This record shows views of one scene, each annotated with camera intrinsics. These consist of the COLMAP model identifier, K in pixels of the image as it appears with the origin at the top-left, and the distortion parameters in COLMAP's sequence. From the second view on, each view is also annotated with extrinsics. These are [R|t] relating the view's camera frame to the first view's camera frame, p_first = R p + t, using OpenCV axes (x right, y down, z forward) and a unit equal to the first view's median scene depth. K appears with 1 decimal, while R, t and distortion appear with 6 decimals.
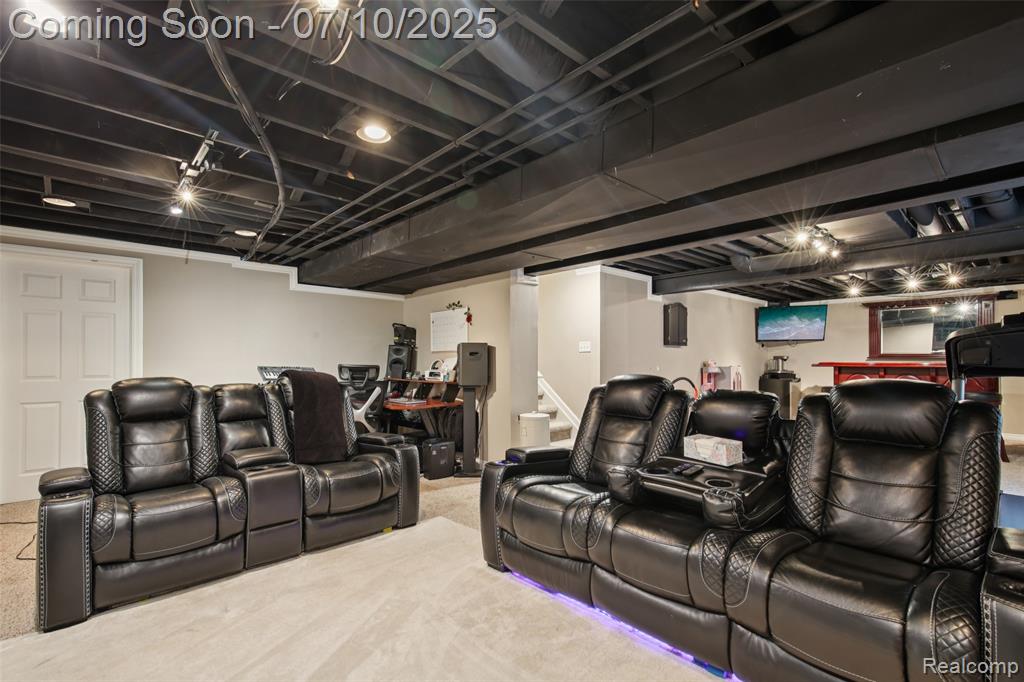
lens RADIAL K [[466.5, 0, 510.8], [0, 466.5, 355.9], [0, 0, 1]] dist [0.001918, 0.000047]
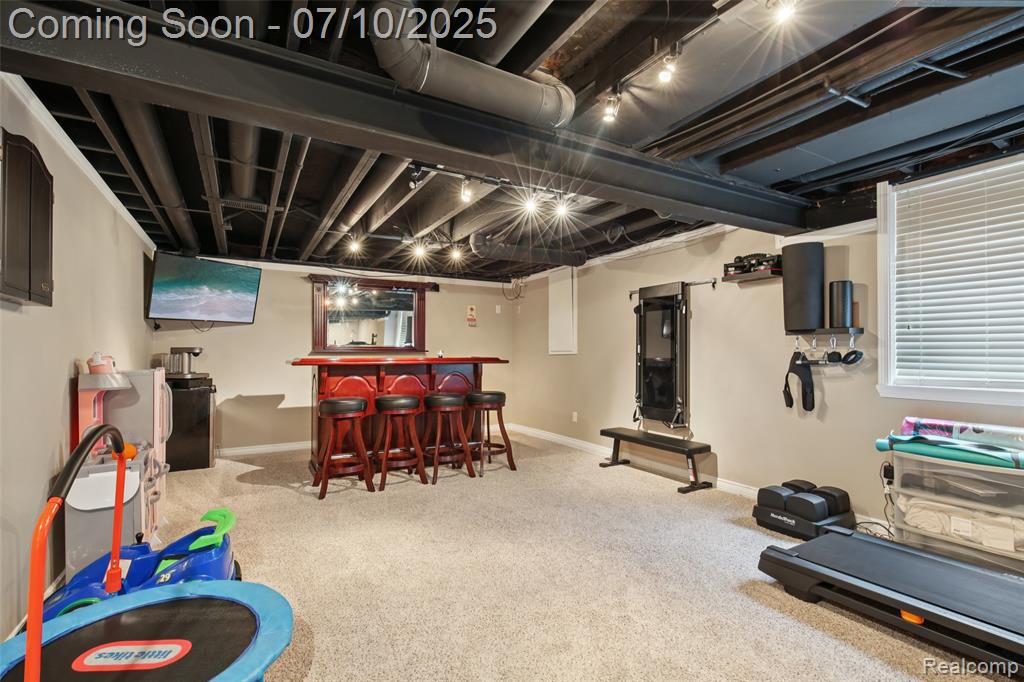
lens RADIAL K [[466.5, 0, 510.8], [0, 466.5, 355.9], [0, 0, 1]] dist [0.001918, 0.000047]
pose [[0.217536, -0.001766, 0.976051, 0.119907], [-0.005922, 0.999978, 0.003129, 0.006067], [-0.976034, -0.006461, 0.217521, 0.514075]]
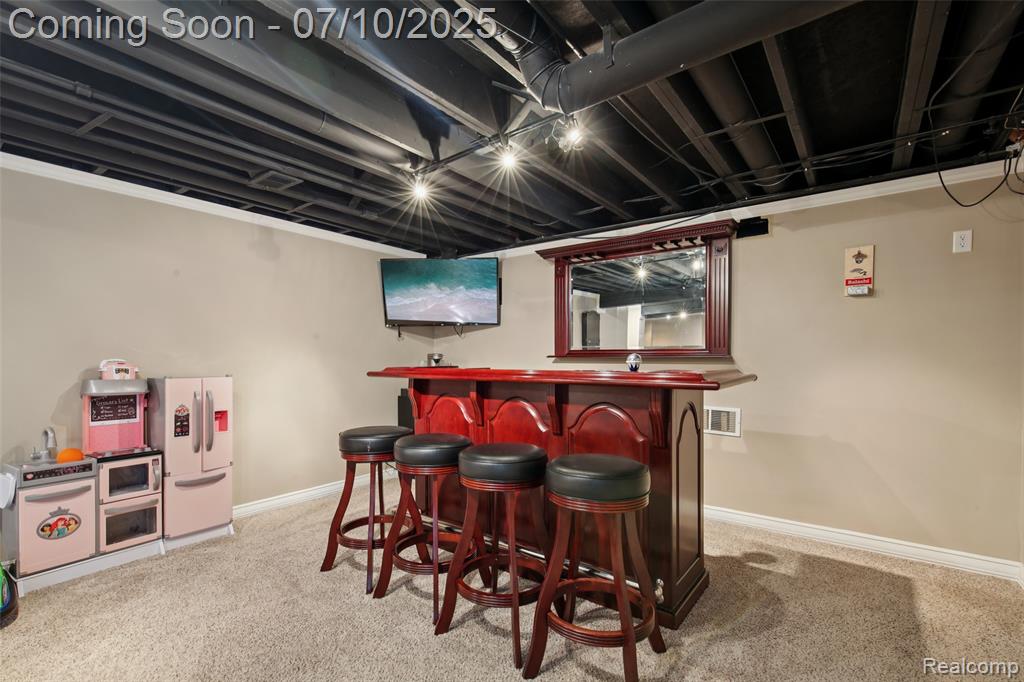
lens RADIAL K [[466.5, 0, 510.8], [0, 466.5, 355.9], [0, 0, 1]] dist [0.001918, 0.000047]
pose [[0.983109, 0.002119, 0.183010, 0.588375], [-0.003155, 0.999981, 0.005367, 0.000563], [-0.182995, -0.005854, 0.983096, 0.462014]]
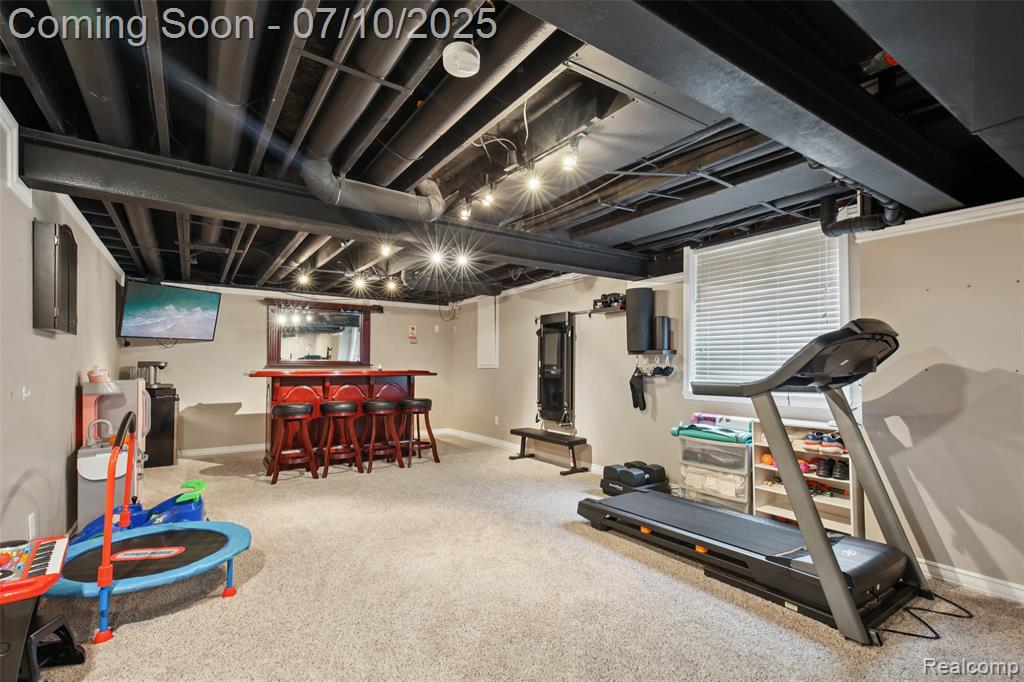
lens RADIAL K [[467.0, 0, 511.8], [0, 467.0, 366.0], [0, 0, 1]] dist [0.019152, 0.000208]
pose [[0.142514, 0.005458, 0.989778, 0.002249], [-0.008314, 0.999956, -0.004317, 0.004855], [-0.989758, -0.007613, 0.142554, 0.427736]]
